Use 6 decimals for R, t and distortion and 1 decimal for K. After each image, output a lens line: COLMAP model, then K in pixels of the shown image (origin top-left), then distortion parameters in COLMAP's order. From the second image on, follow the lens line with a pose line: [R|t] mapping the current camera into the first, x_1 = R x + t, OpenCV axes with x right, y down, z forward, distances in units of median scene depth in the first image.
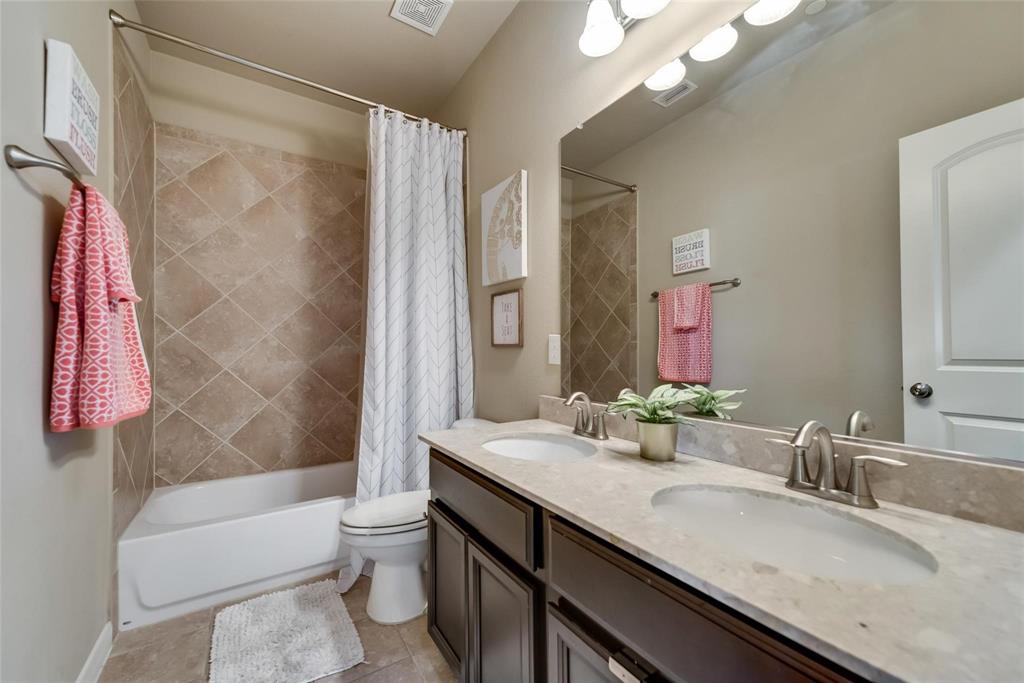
lens RADIAL K [[405.6, 0, 520.4], [0, 405.6, 343.6], [0, 0, 1]] dist [0.015462, -0.003137]
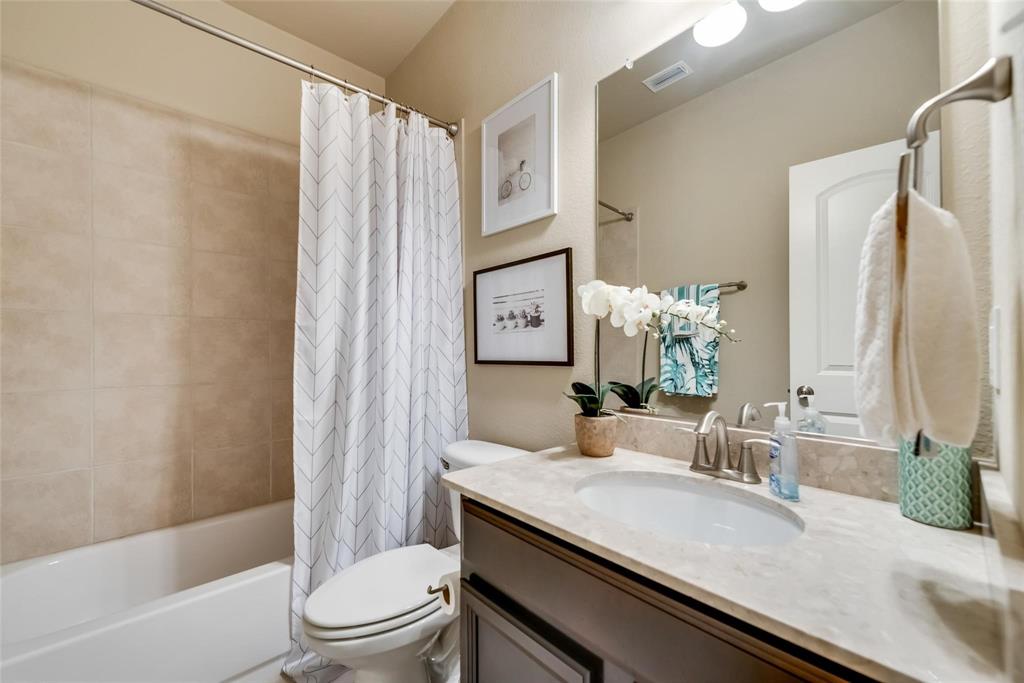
lens RADIAL K [[374.4, 0, 515.3], [0, 374.4, 348.1], [0, 0, 1]] dist [0.012653, 0.000039]
pose [[0.980481, 0.003136, 0.196589, -0.056890], [-0.005064, 0.999944, 0.009303, 0.002500], [-0.196548, -0.010117, 0.980442, 0.086300]]
